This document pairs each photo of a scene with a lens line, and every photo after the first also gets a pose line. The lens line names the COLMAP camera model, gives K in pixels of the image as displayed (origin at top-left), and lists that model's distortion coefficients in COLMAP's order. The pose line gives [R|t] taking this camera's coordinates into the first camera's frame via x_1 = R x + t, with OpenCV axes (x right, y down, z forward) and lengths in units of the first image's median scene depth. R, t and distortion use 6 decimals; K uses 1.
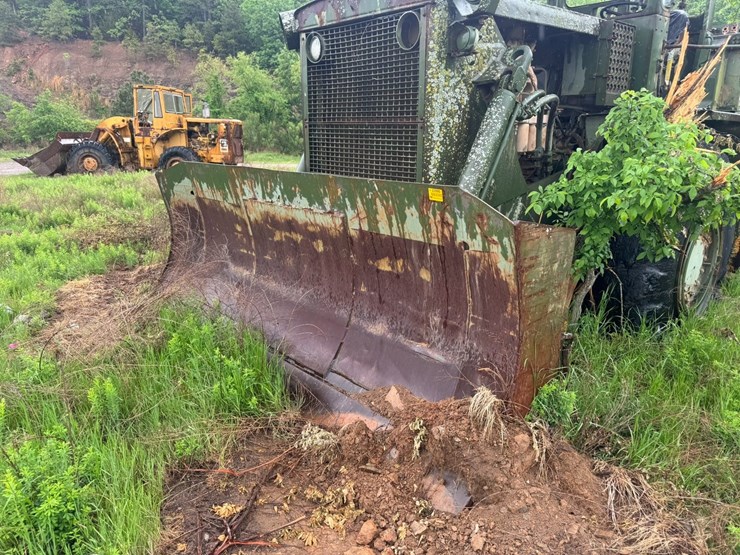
lens RADIAL K [[538.7, 0, 370.0], [0, 538.7, 277.5], [0, 0, 1]] dist [0.149185, -0.217675]
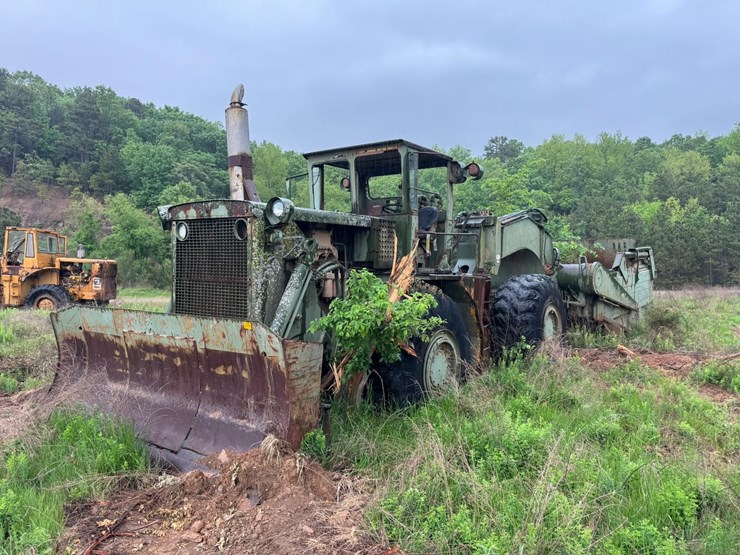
lens RADIAL K [[522.5, 0, 375.6], [0, 522.5, 278.6], [0, 0, 1]] dist [0.066867, -0.080908]
pose [[0.971772, 0.007532, 0.235803, 0.089638], [0.049012, 0.971239, -0.233008, 0.083693], [-0.230777, 0.237988, 0.943453, -0.539805]]
